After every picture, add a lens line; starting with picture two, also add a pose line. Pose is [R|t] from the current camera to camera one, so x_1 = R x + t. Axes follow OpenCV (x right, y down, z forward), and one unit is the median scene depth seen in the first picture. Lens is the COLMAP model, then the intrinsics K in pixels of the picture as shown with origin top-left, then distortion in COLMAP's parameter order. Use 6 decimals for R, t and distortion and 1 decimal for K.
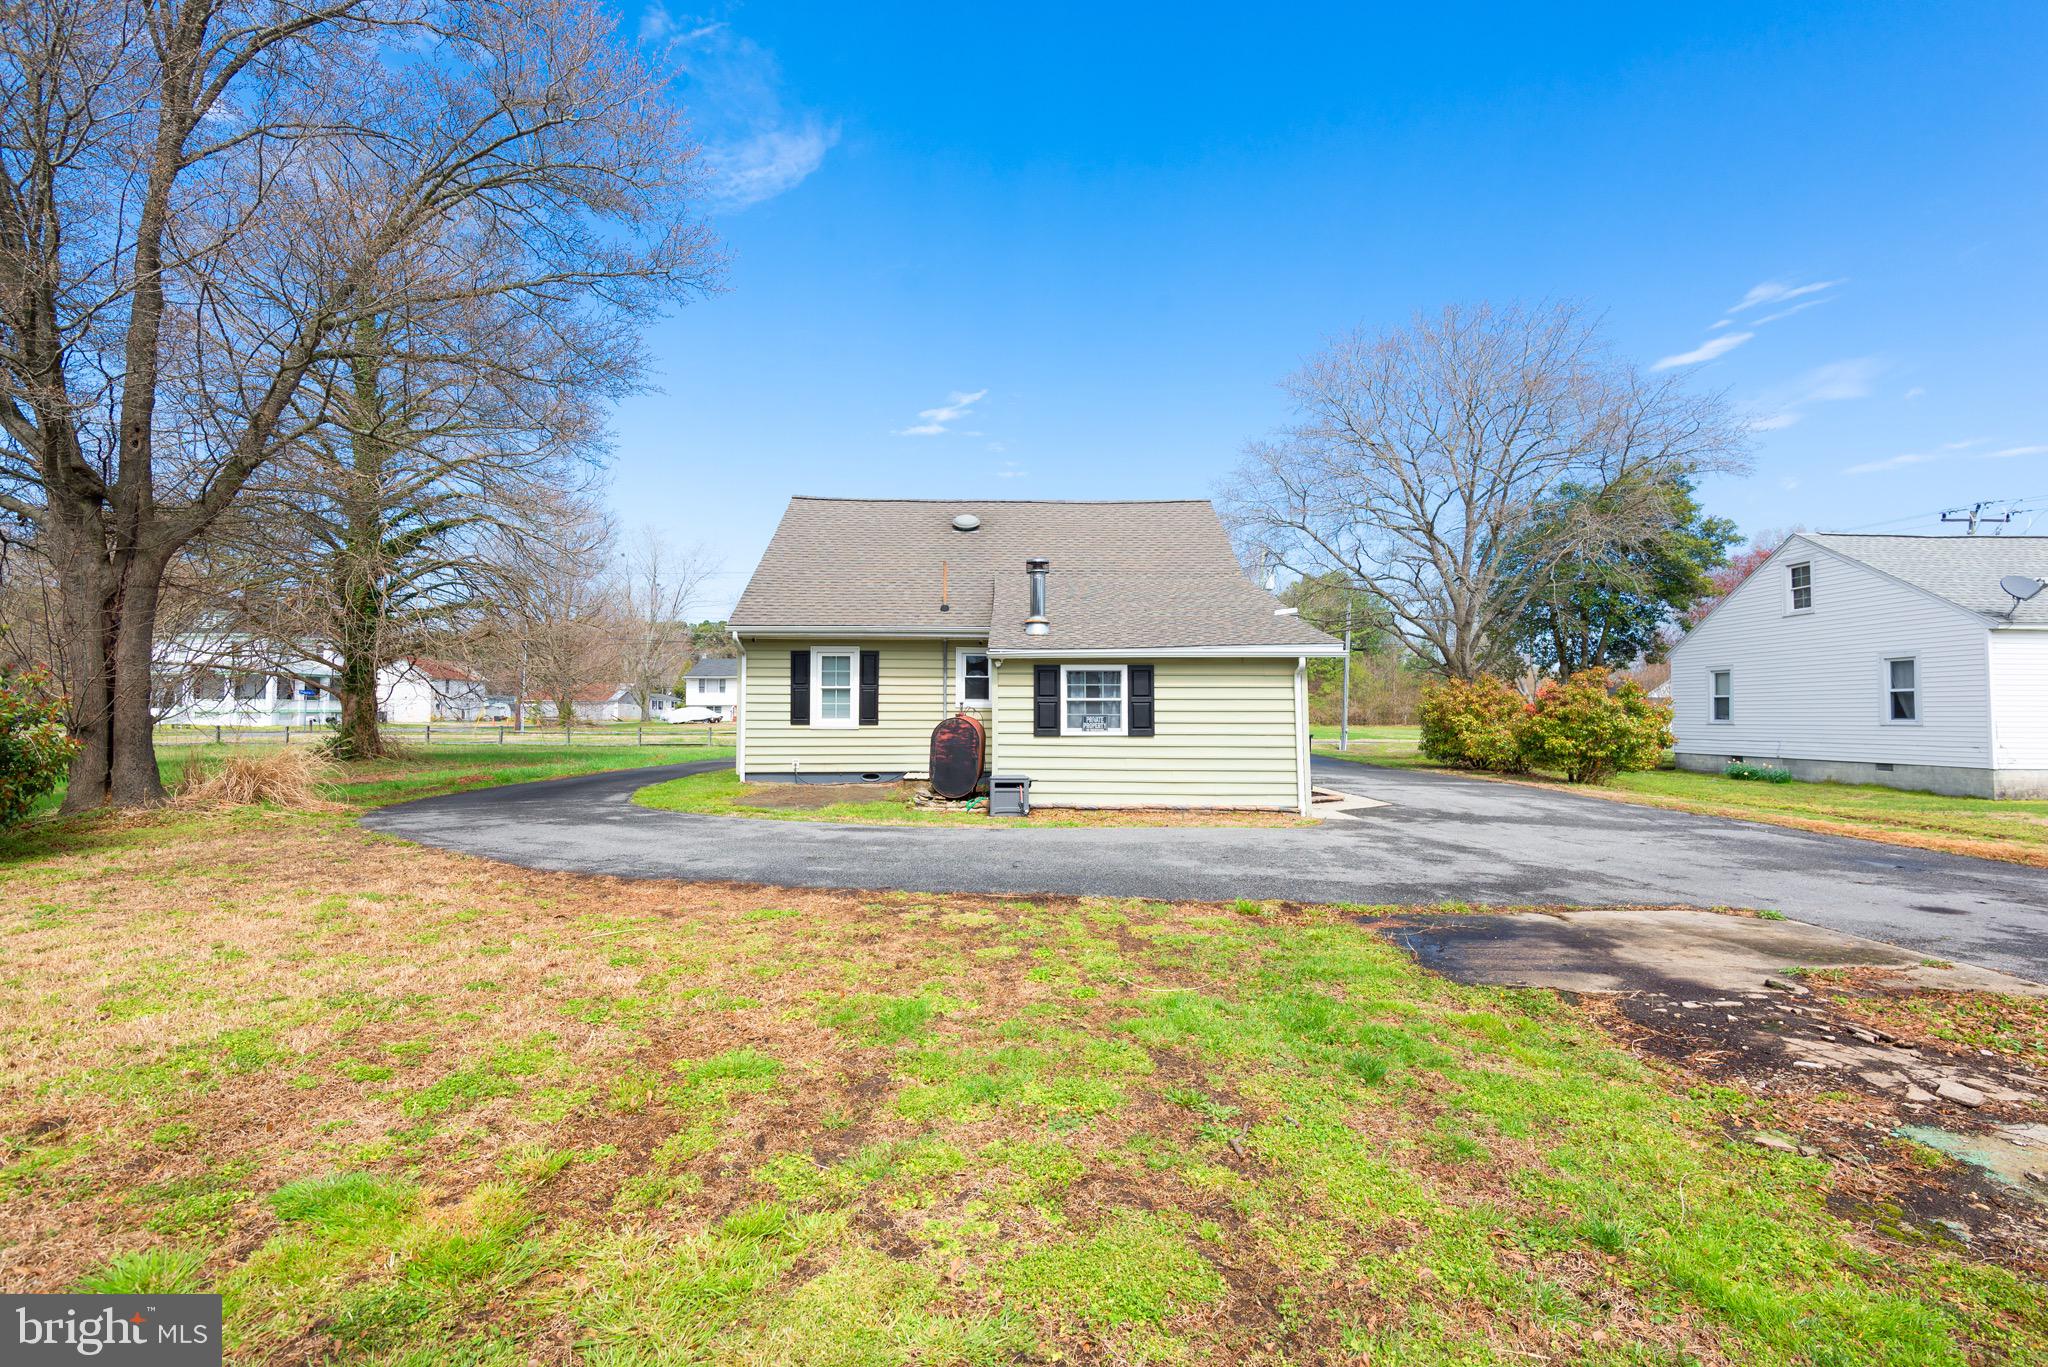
lens RADIAL K [[939.5, 0, 1012.9], [0, 939.5, 680.7], [0, 0, 1]] dist [0.016969, -0.000660]
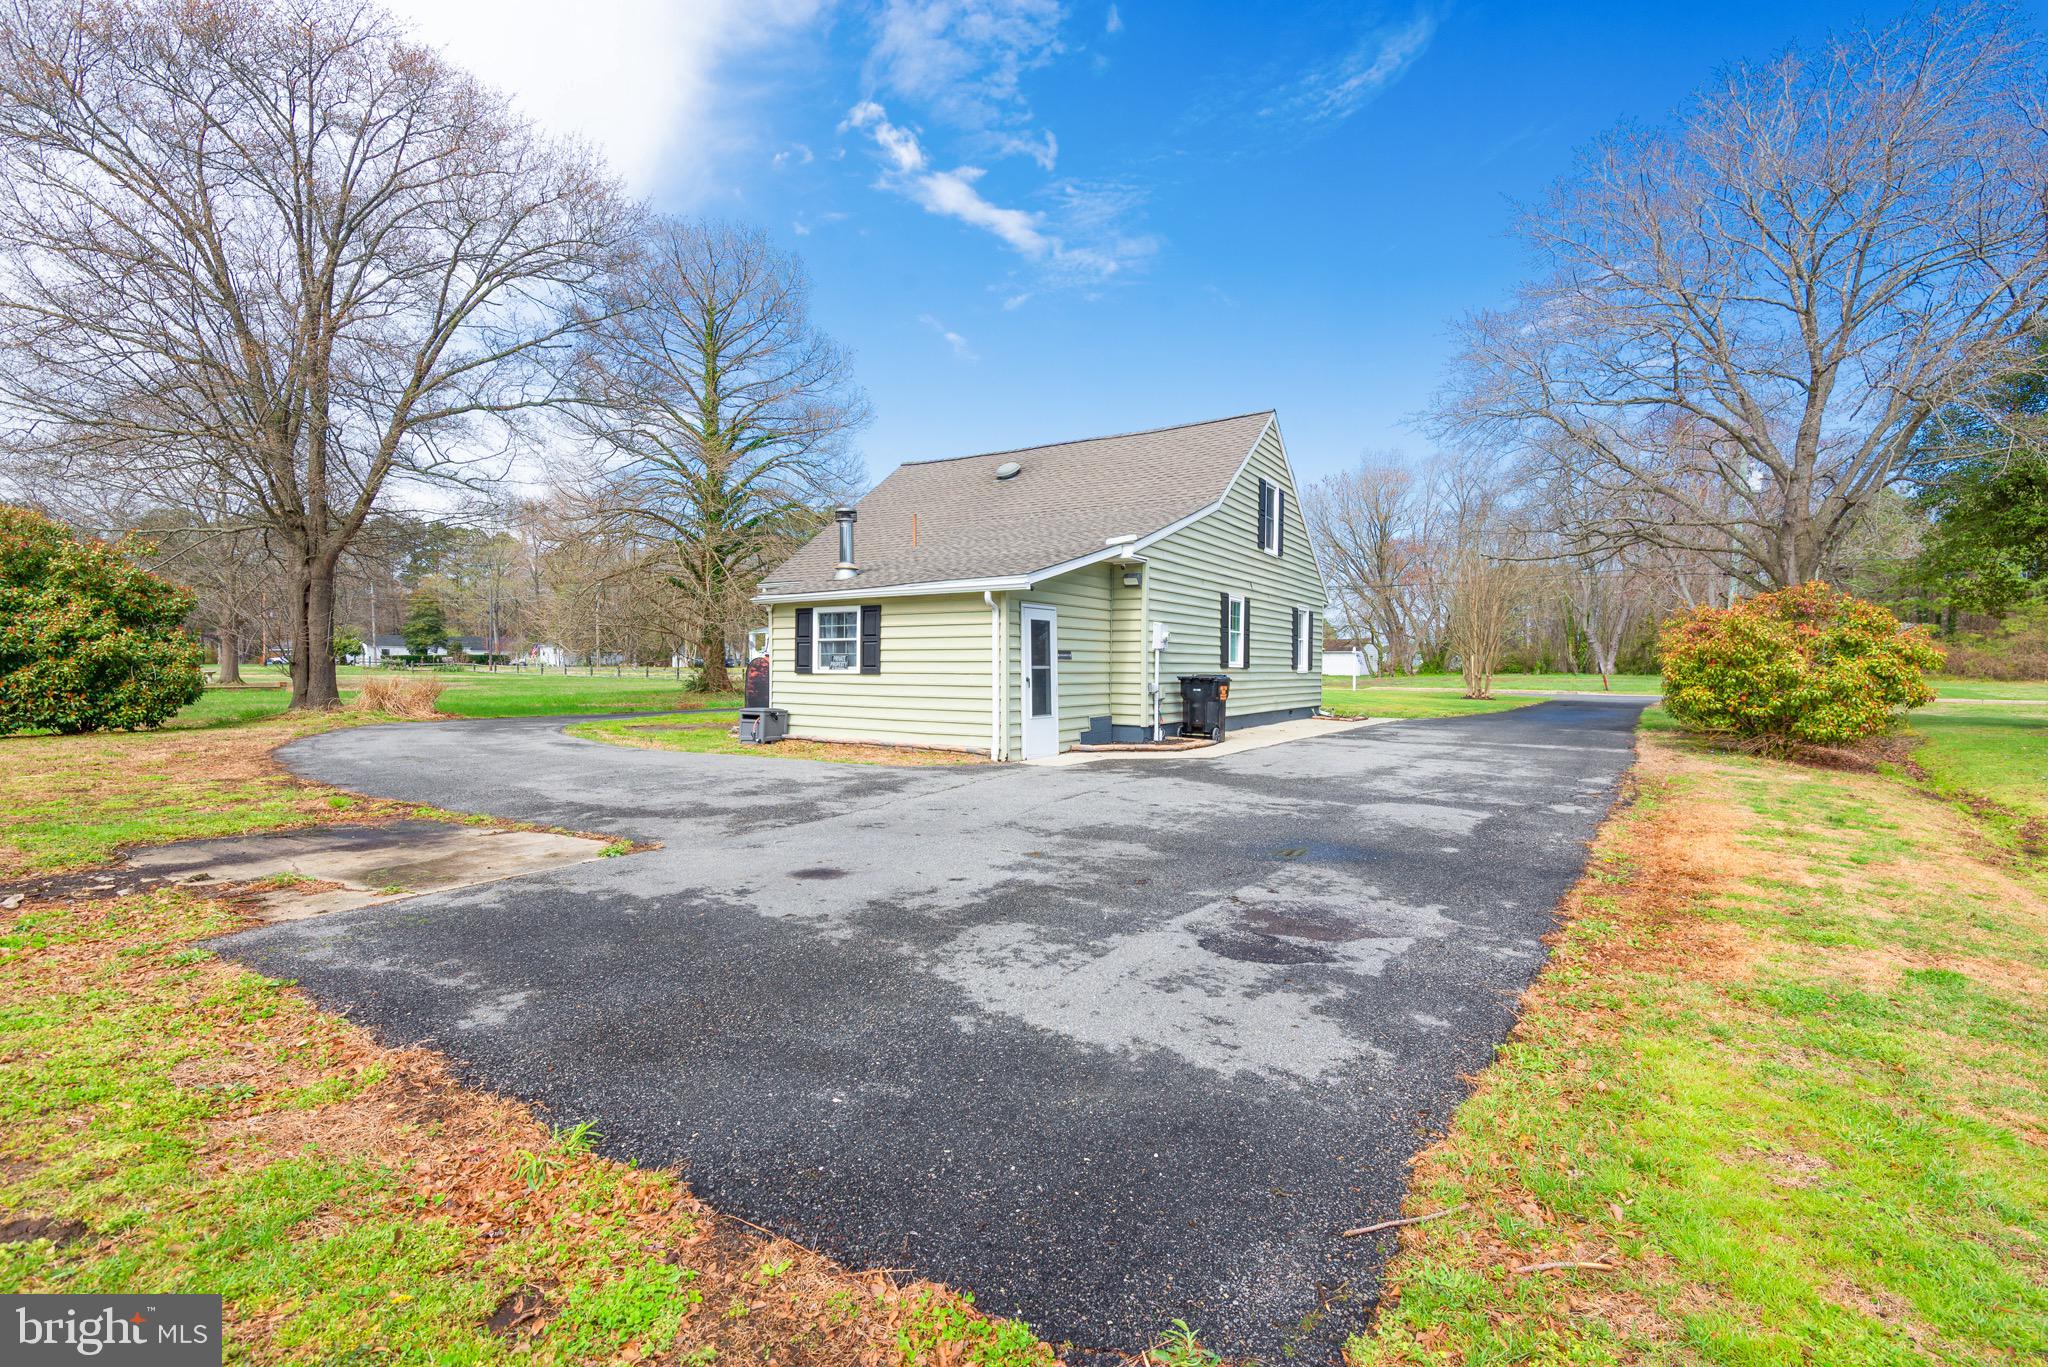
lens RADIAL K [[939.5, 0, 1005.8], [0, 939.5, 683.0], [0, 0, 1]] dist [0.016969, -0.000660]
pose [[0.843186, 0.009290, -0.537542, 0.597965], [0.018614, 0.998747, 0.046459, 0.017060], [0.537300, -0.049180, 0.841956, 0.153460]]
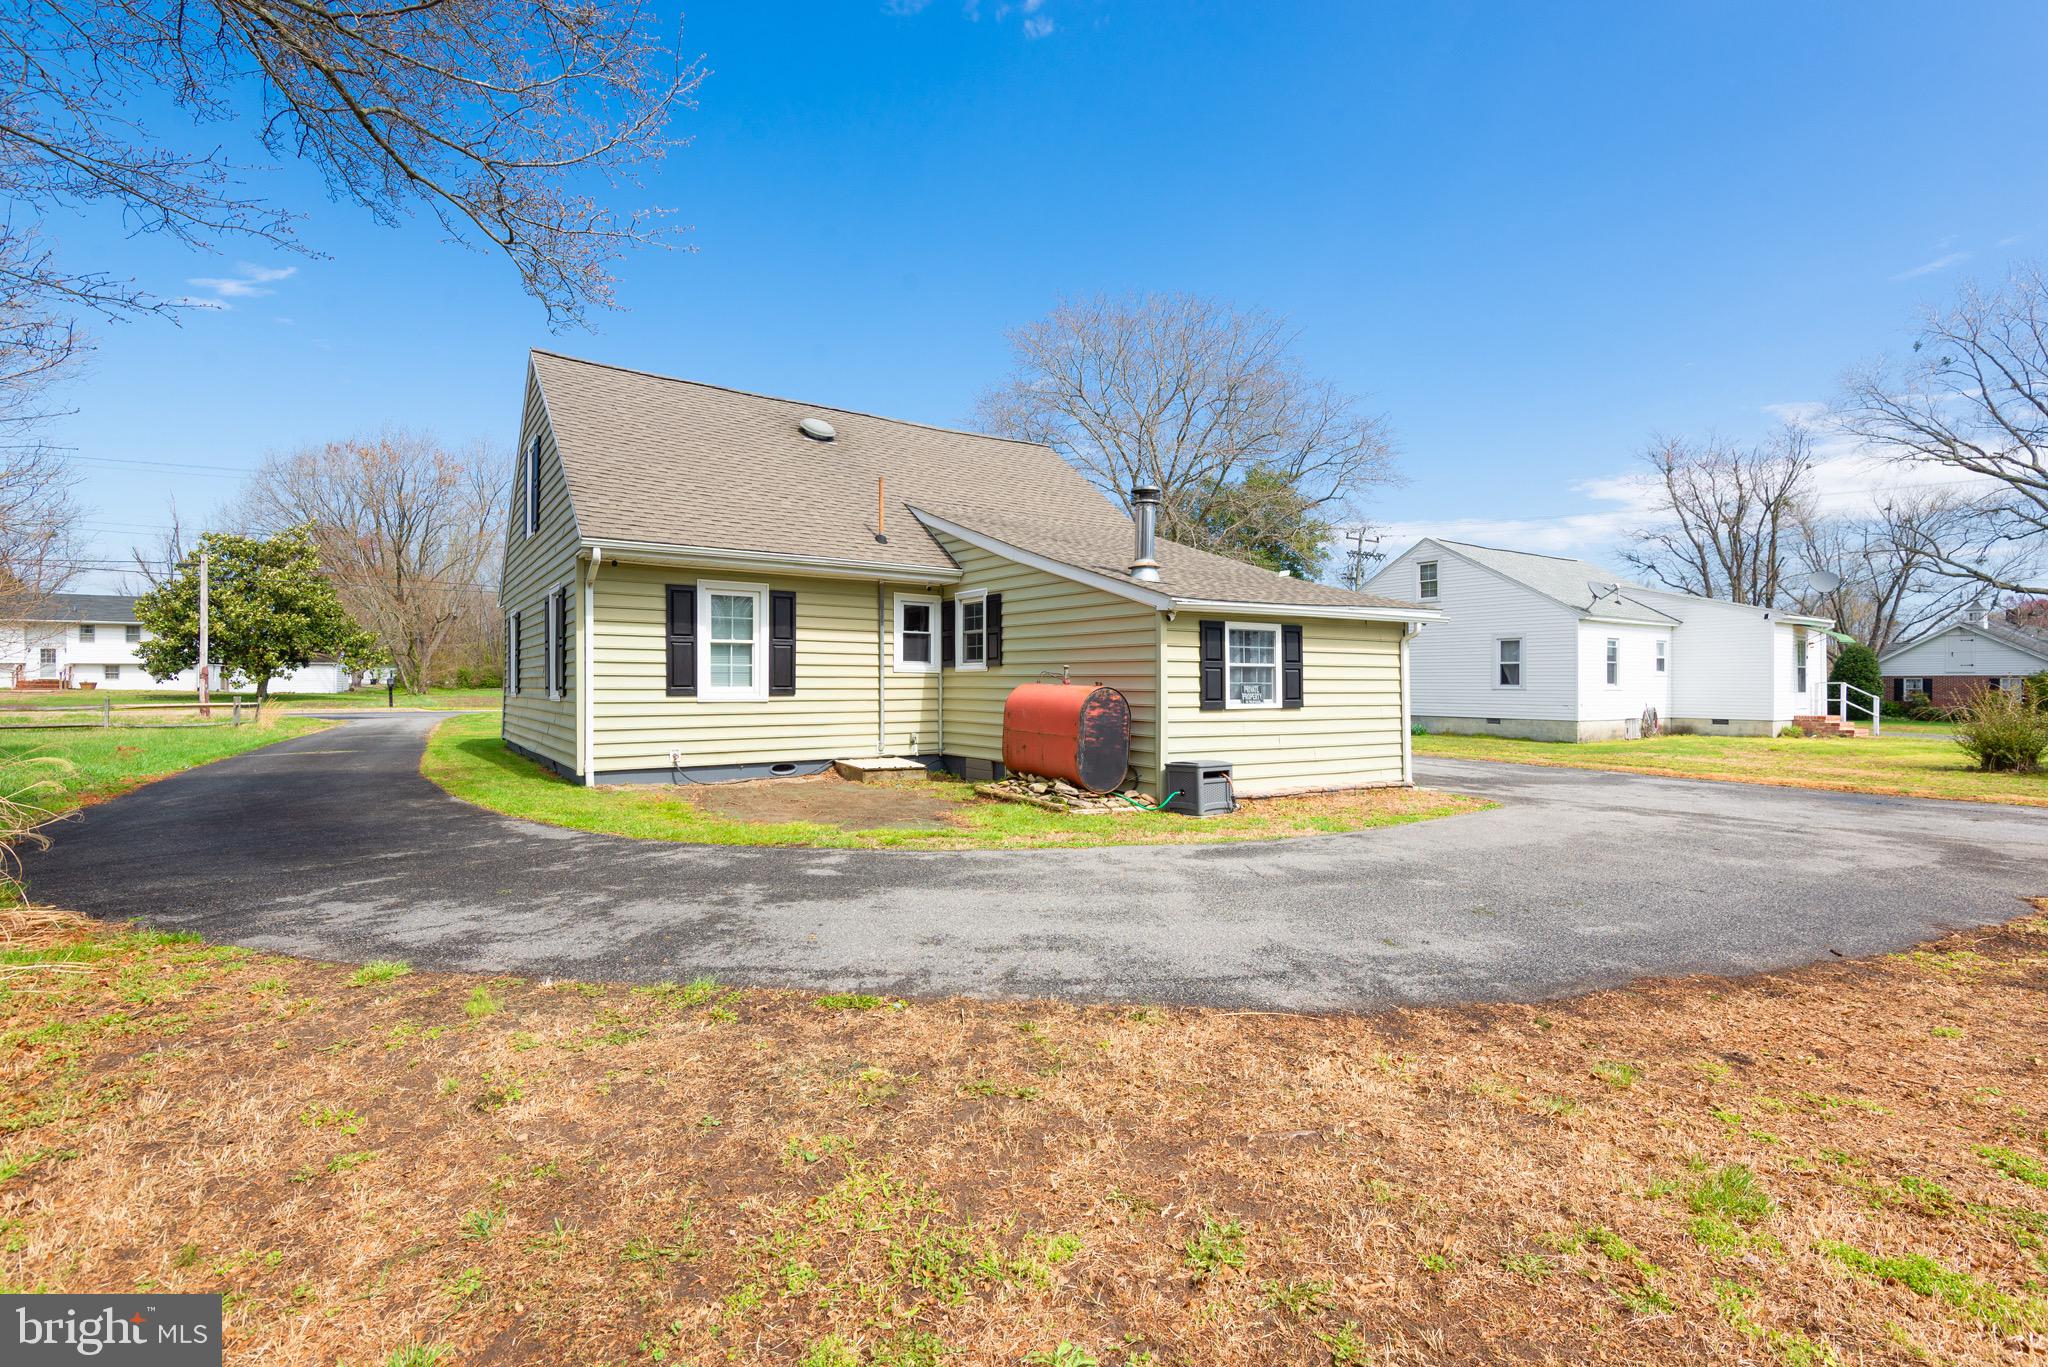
lens RADIAL K [[939.5, 0, 1034.7], [0, 939.5, 682.2], [0, 0, 1]] dist [0.016969, -0.000660]
pose [[0.835248, 0.000667, 0.549873, -0.387560], [-0.023442, 0.999133, 0.034395, 0.008083], [-0.549374, -0.041618, 0.834540, 0.304235]]
